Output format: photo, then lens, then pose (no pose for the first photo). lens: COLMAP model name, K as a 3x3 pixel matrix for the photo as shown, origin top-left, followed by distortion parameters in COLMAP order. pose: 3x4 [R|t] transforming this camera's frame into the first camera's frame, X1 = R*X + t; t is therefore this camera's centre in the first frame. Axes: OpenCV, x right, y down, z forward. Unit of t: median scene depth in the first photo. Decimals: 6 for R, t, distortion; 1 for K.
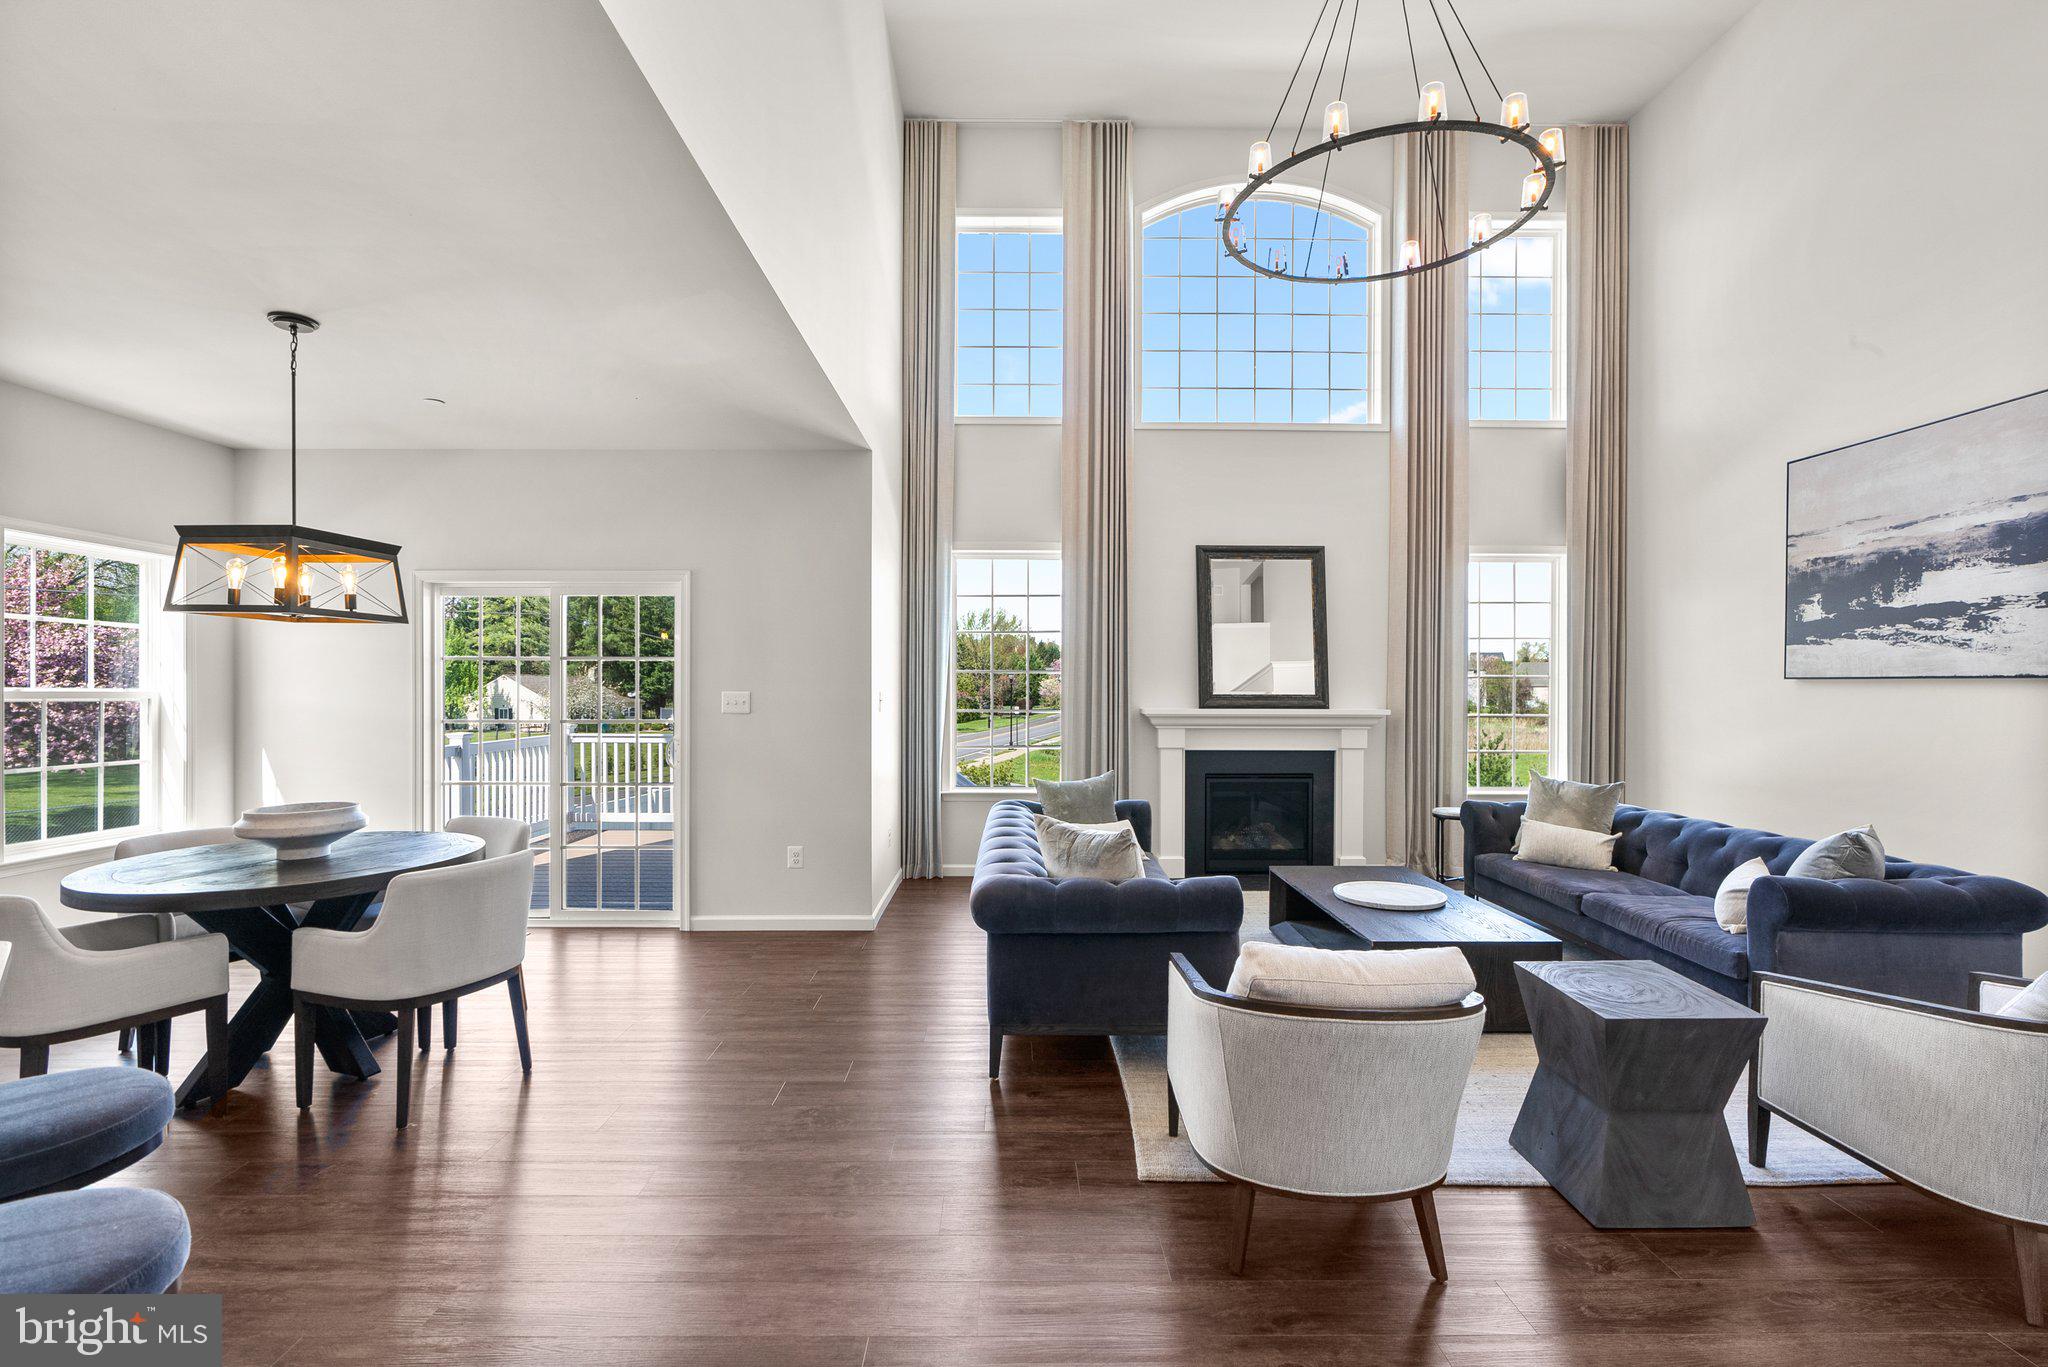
lens RADIAL K [[927.0, 0, 1012.1], [0, 927.0, 688.4], [0, 0, 1]] dist [-0.013476, 0.004375]
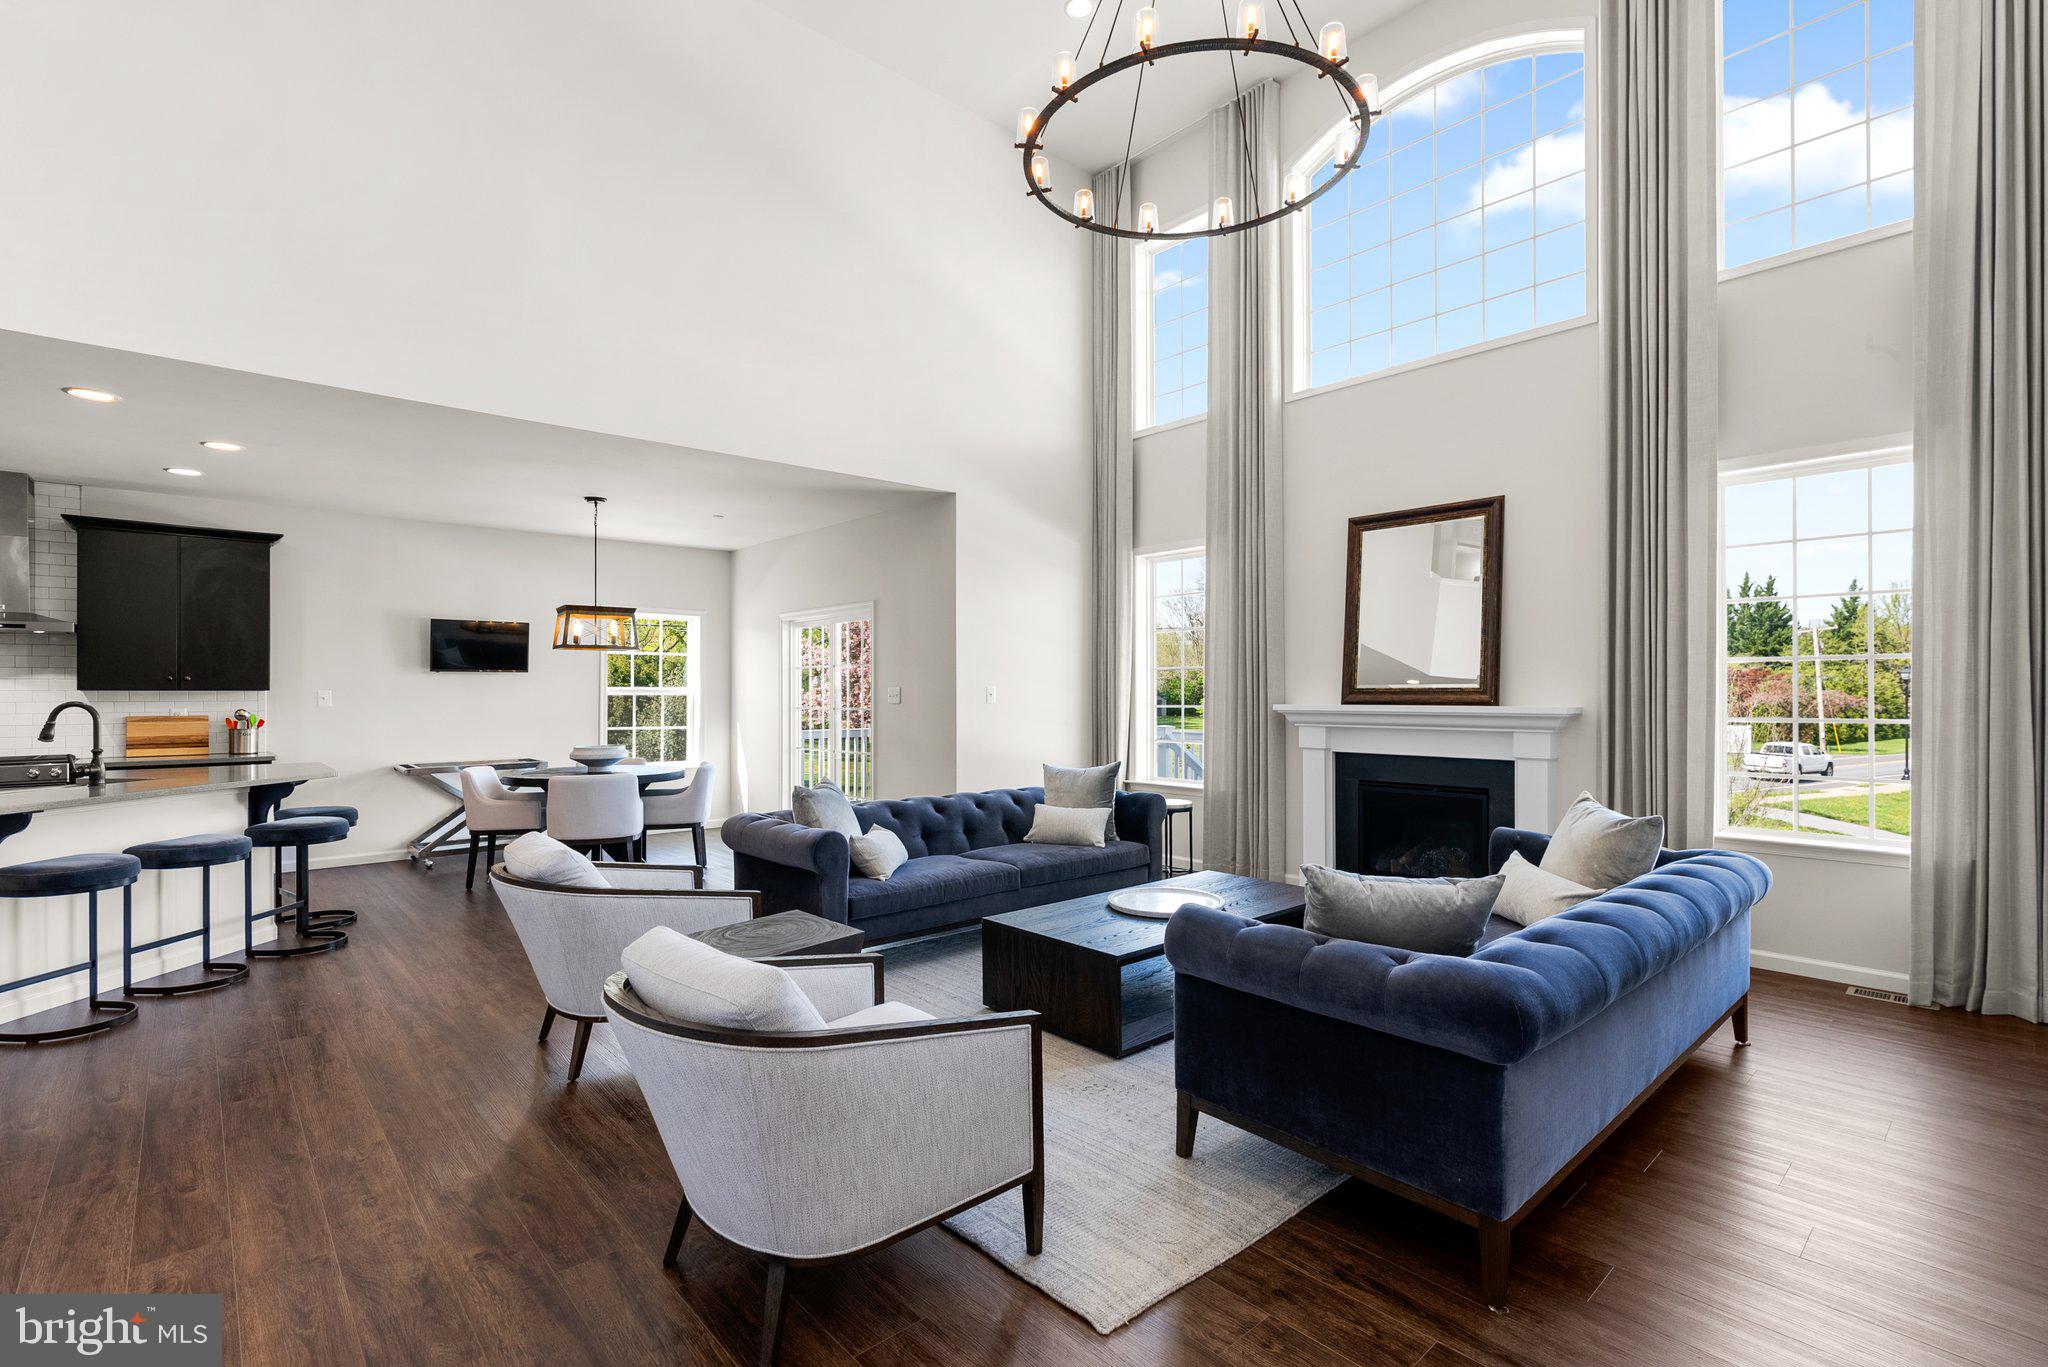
lens RADIAL K [[927.0, 0, 1014.1], [0, 927.0, 678.0], [0, 0, 1]] dist [-0.013476, 0.004375]
pose [[0.660538, -0.017324, -0.750593, 0.711810], [0.003662, 0.999796, -0.019853, 0.014099], [0.750784, 0.010365, 0.660467, 0.201075]]
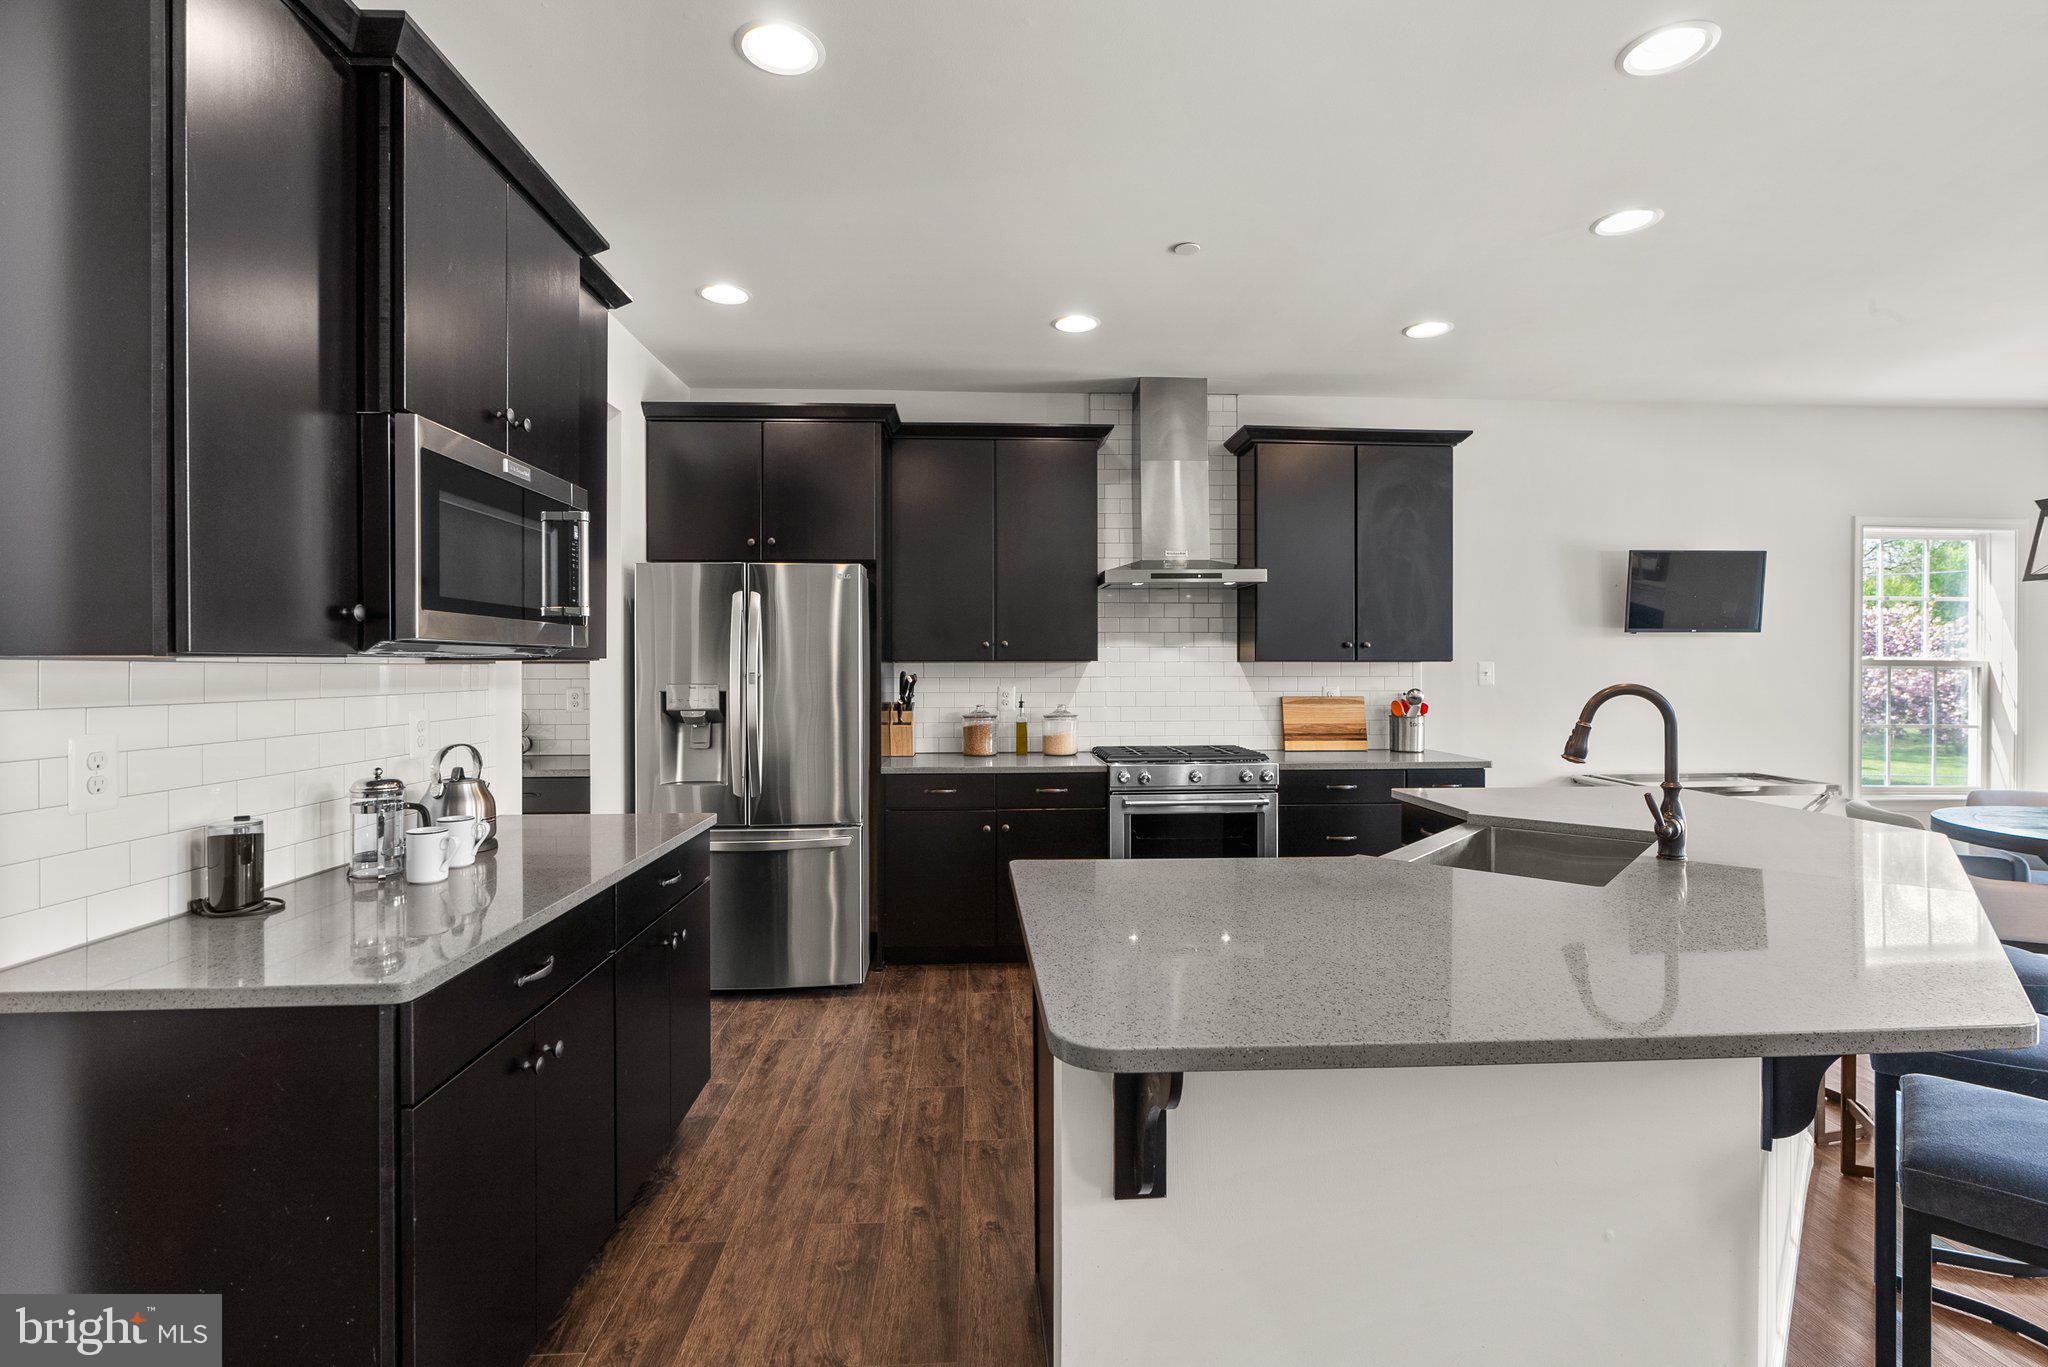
lens RADIAL K [[927.0, 0, 1030.4], [0, 927.0, 664.3], [0, 0, 1]] dist [-0.013476, 0.004375]
pose [[0.043800, -0.003913, -0.999033, 0.055226], [0.000015, 0.999992, -0.003916, 0.009154], [0.999040, 0.000157, 0.043800, -0.110958]]
